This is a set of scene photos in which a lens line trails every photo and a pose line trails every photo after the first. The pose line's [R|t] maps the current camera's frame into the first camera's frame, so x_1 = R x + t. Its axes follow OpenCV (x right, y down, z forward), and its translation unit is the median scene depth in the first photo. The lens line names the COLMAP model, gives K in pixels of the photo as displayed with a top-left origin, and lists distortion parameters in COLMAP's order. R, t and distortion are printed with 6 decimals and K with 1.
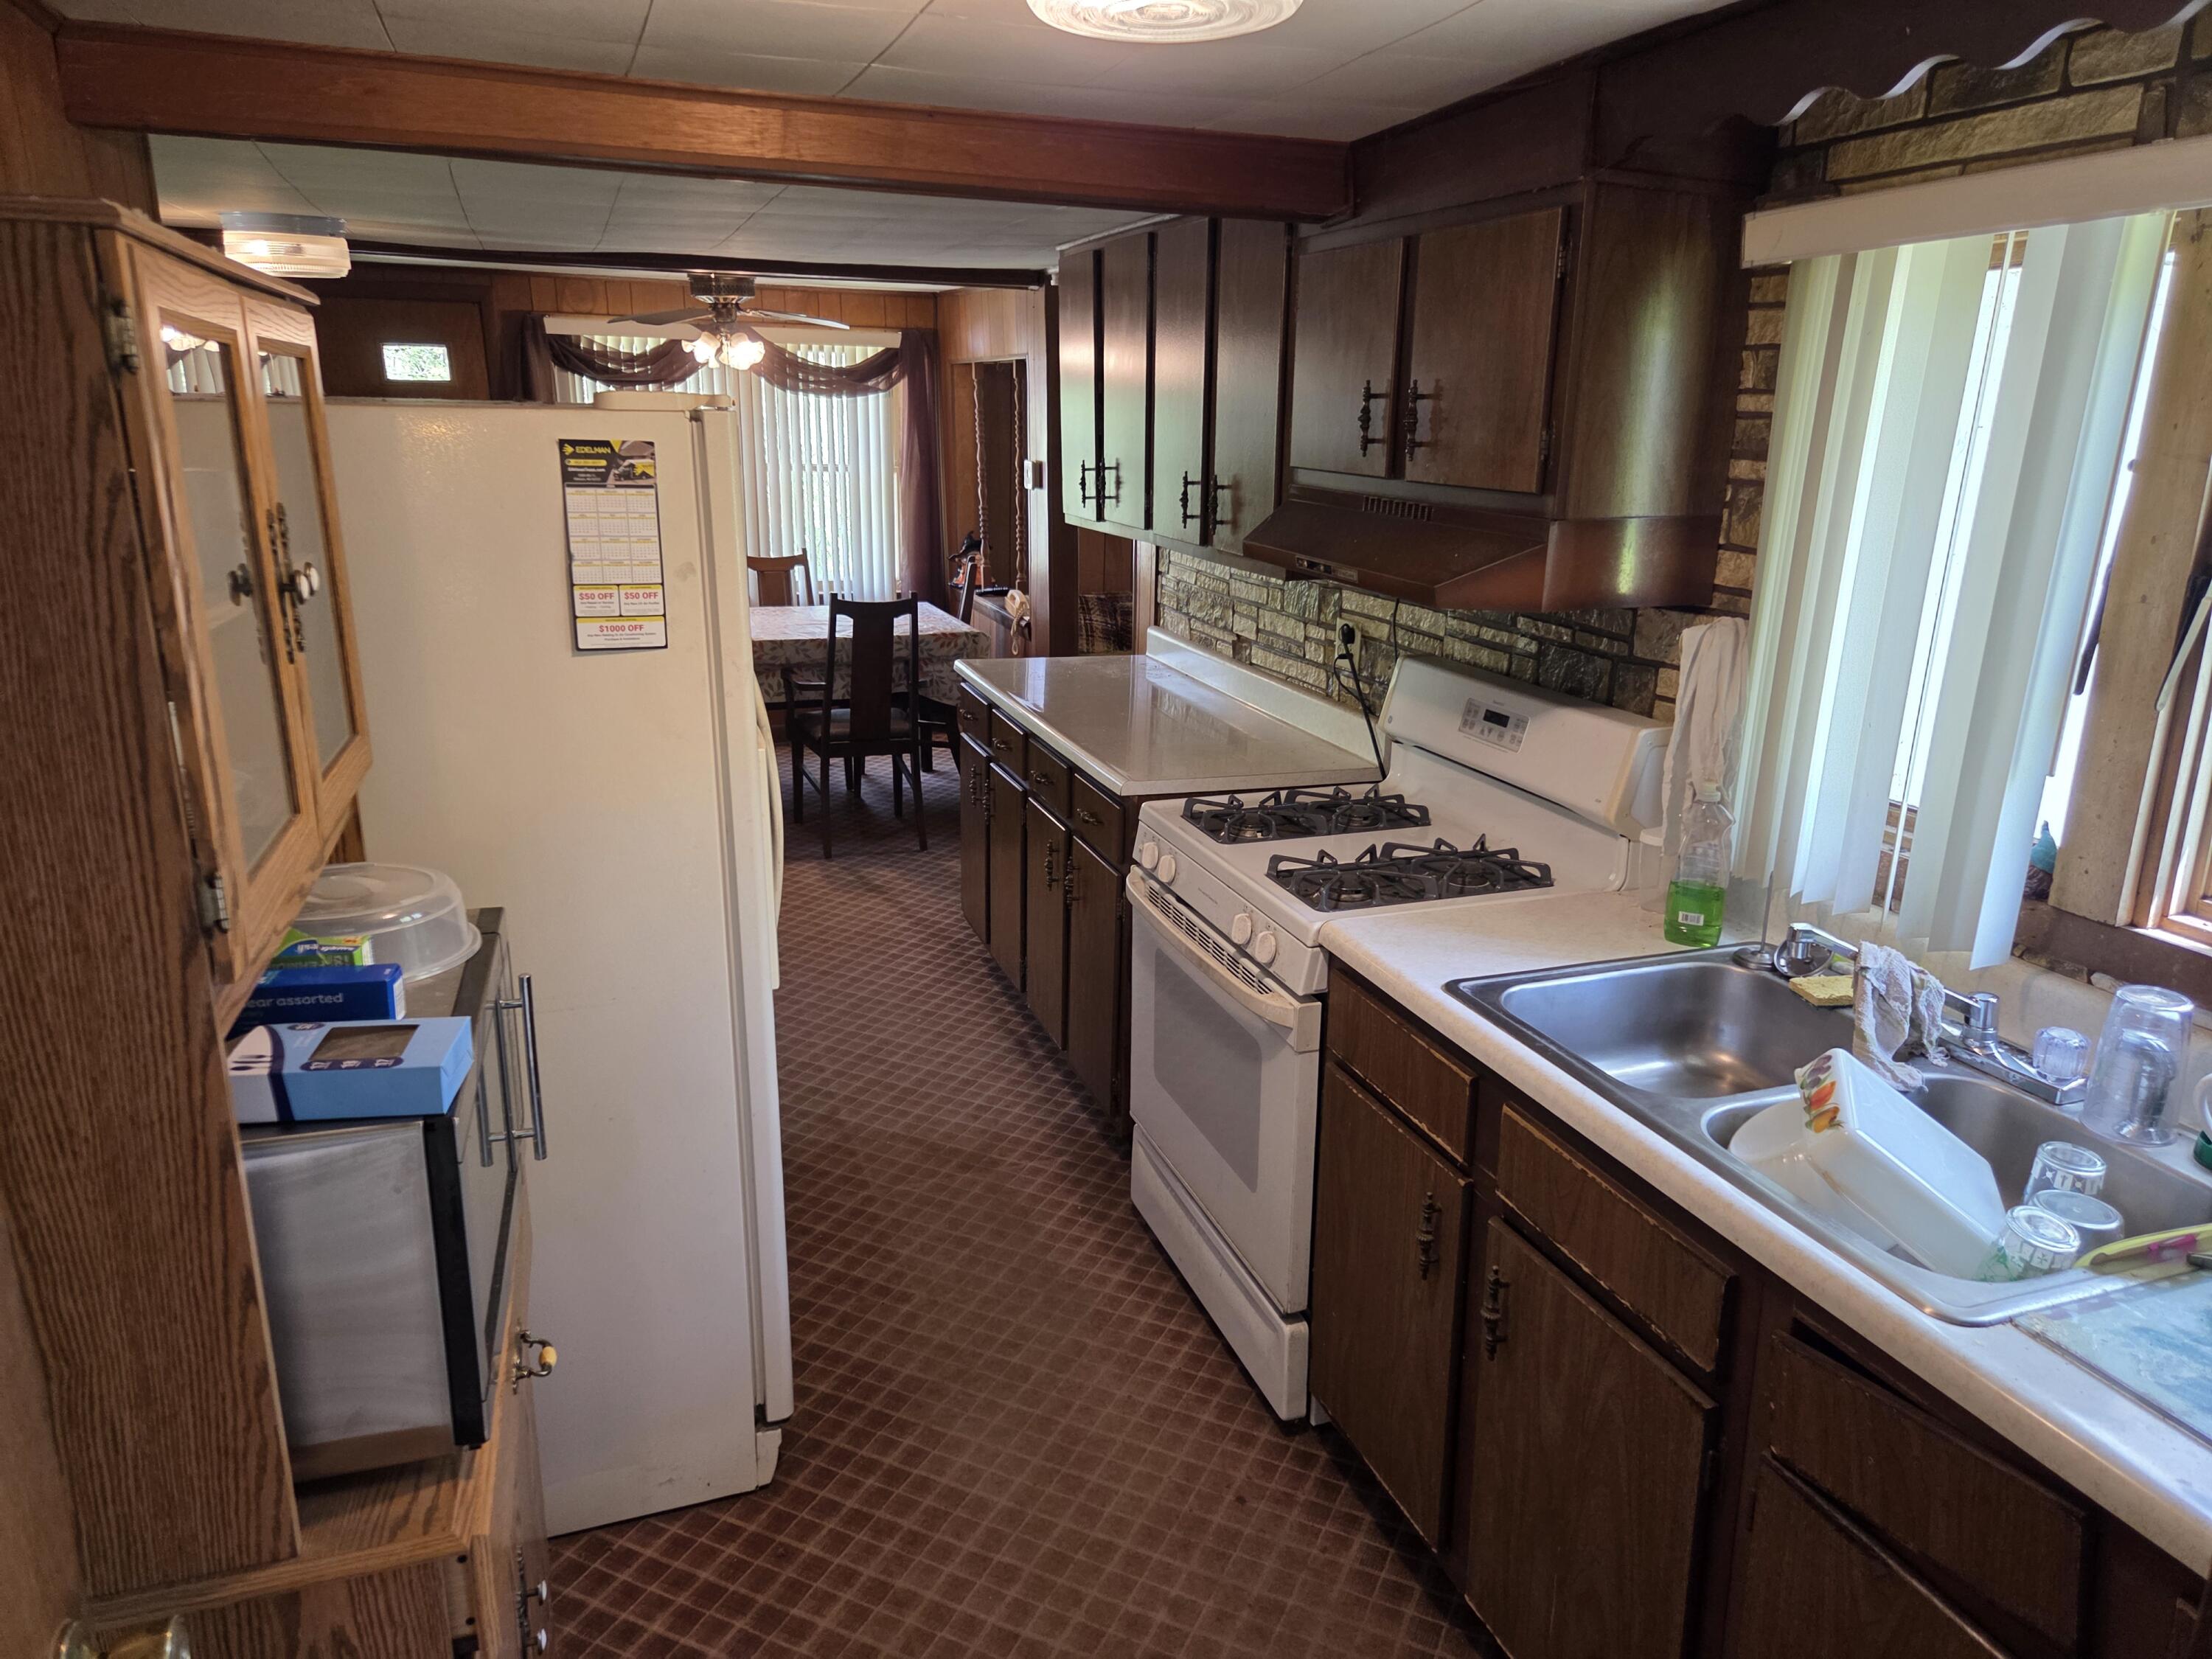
lens RADIAL K [[1481.2, 0, 1113.9], [0, 1481.2, 842.8], [0, 0, 1]] dist [0.075488, -0.050698]
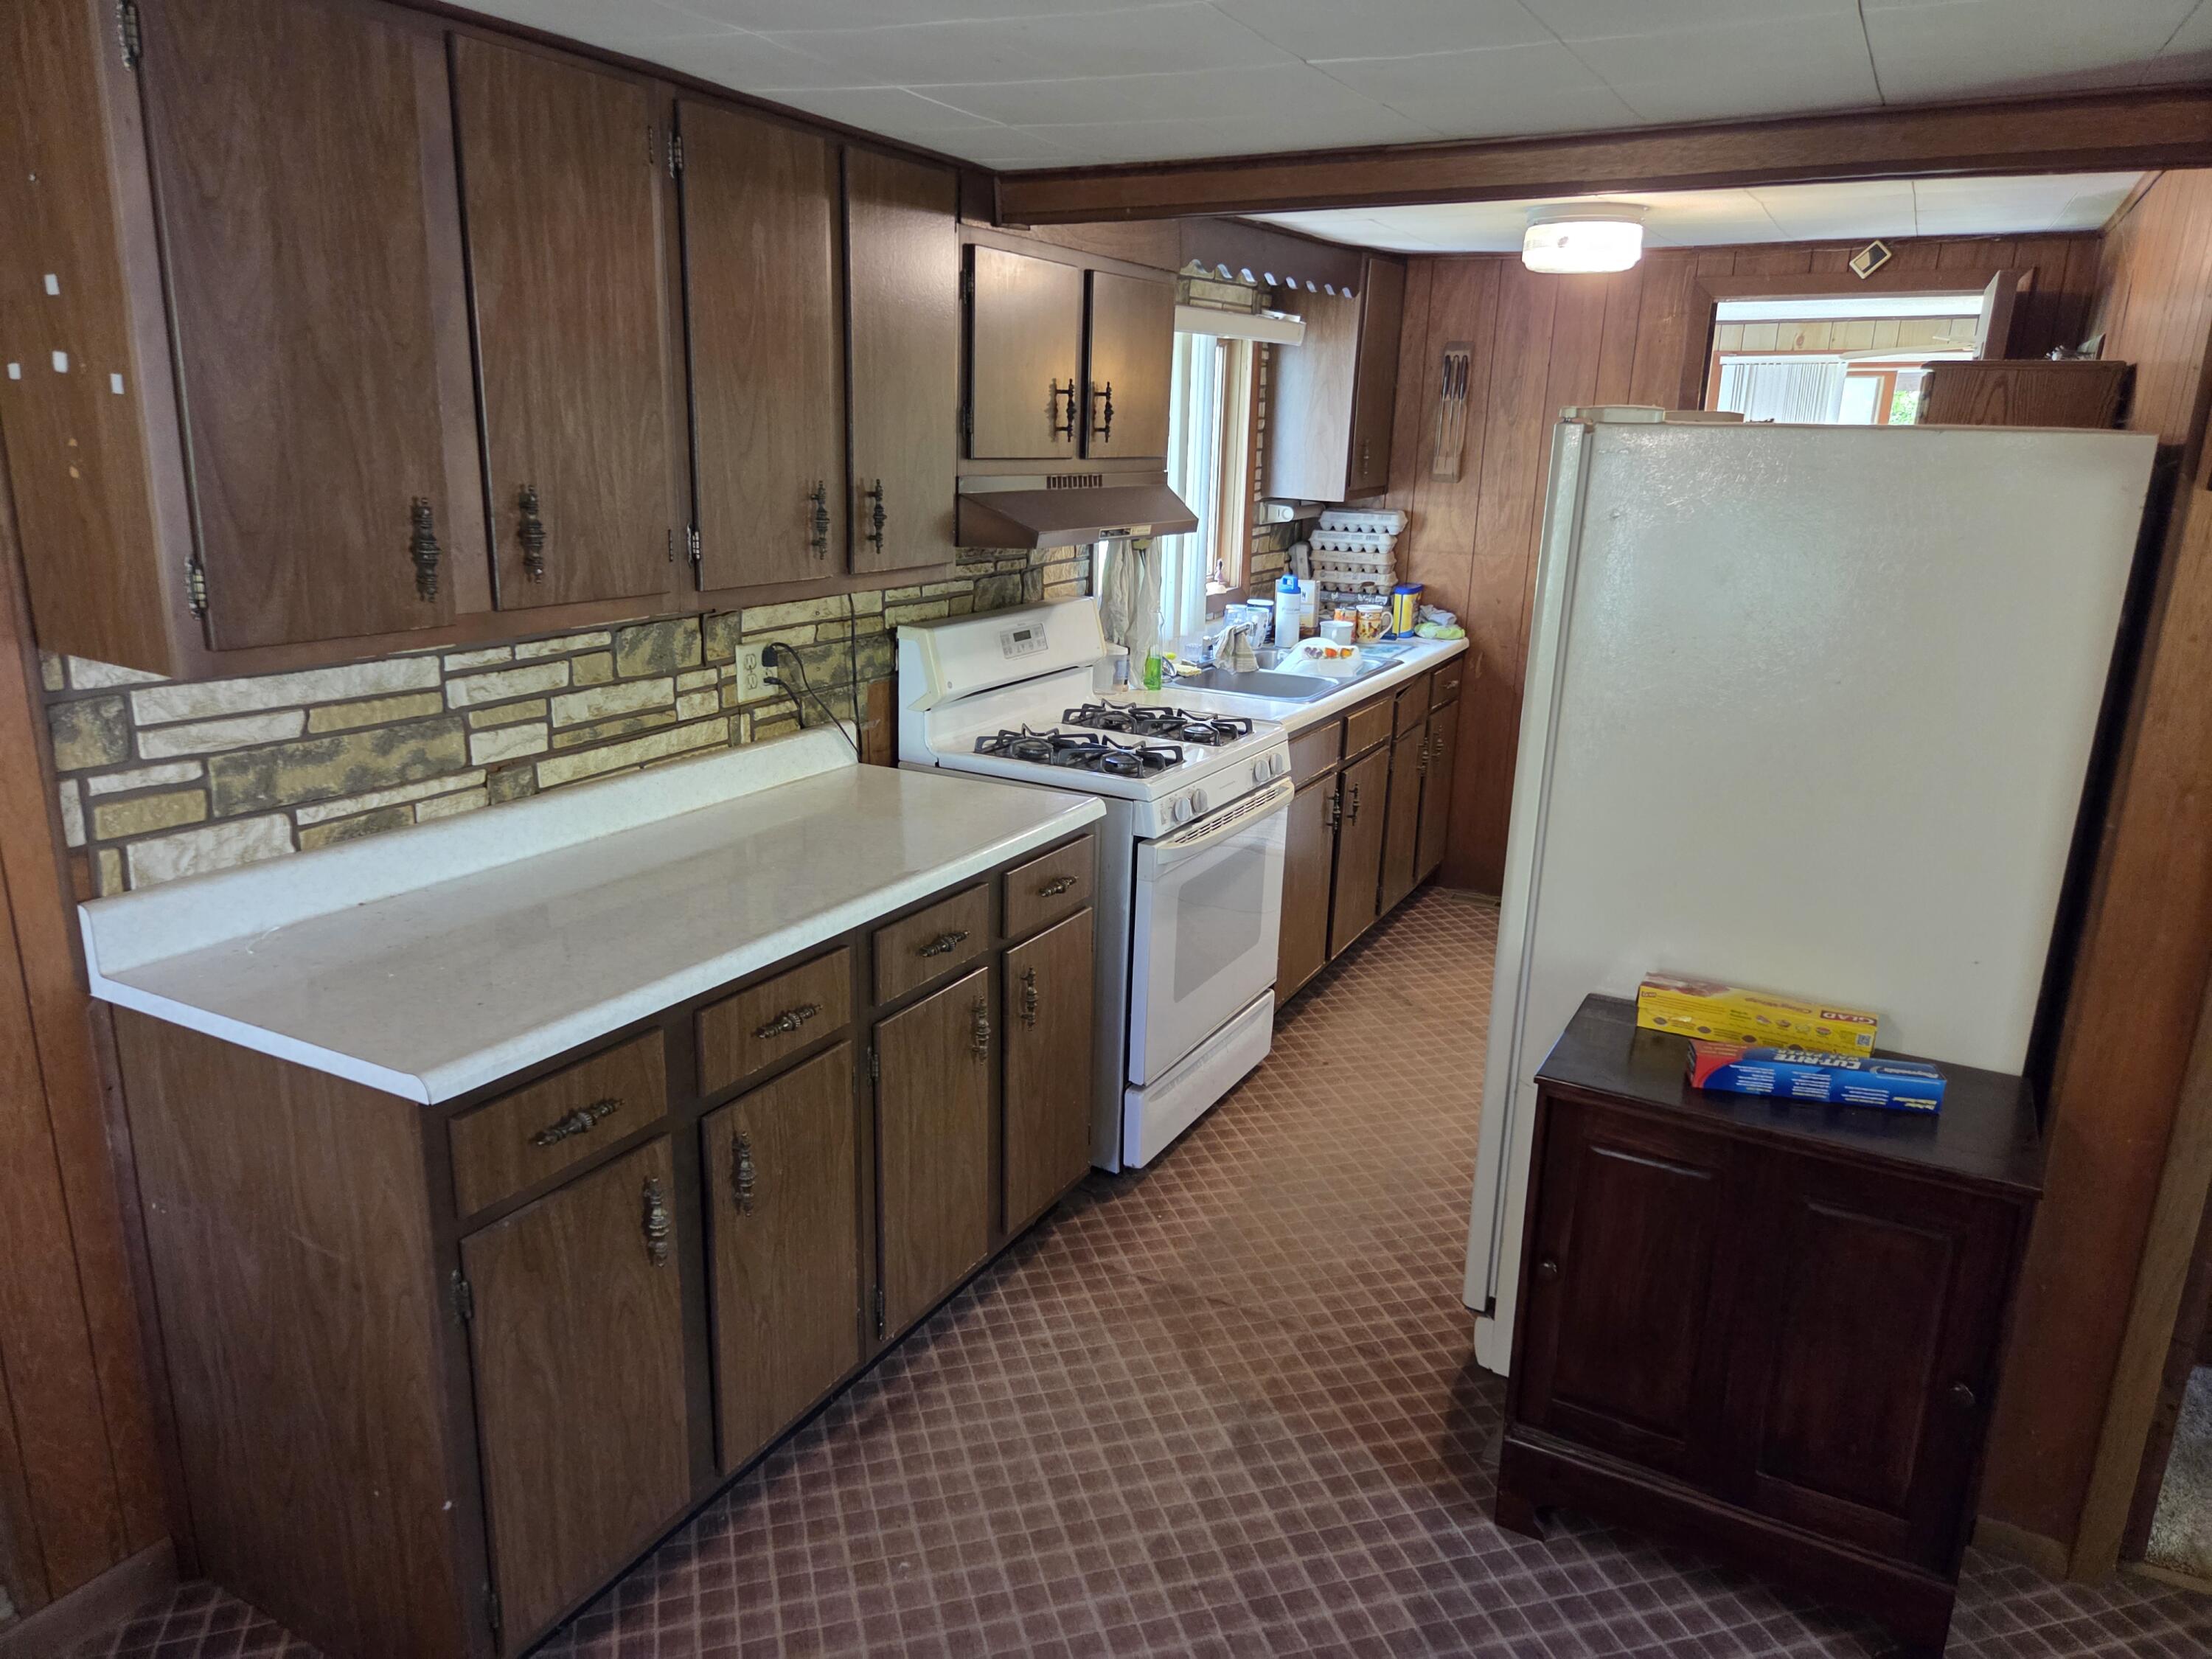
lens RADIAL K [[1469.7, 0, 1086.7], [0, 1469.7, 834.0], [0, 0, 1]] dist [0.031509, -0.005690]
pose [[-0.666128, -0.233912, 0.708208, -0.513944], [0.175624, 0.873654, 0.453746, -0.352507], [-0.724865, 0.426631, -0.540885, 1.198652]]
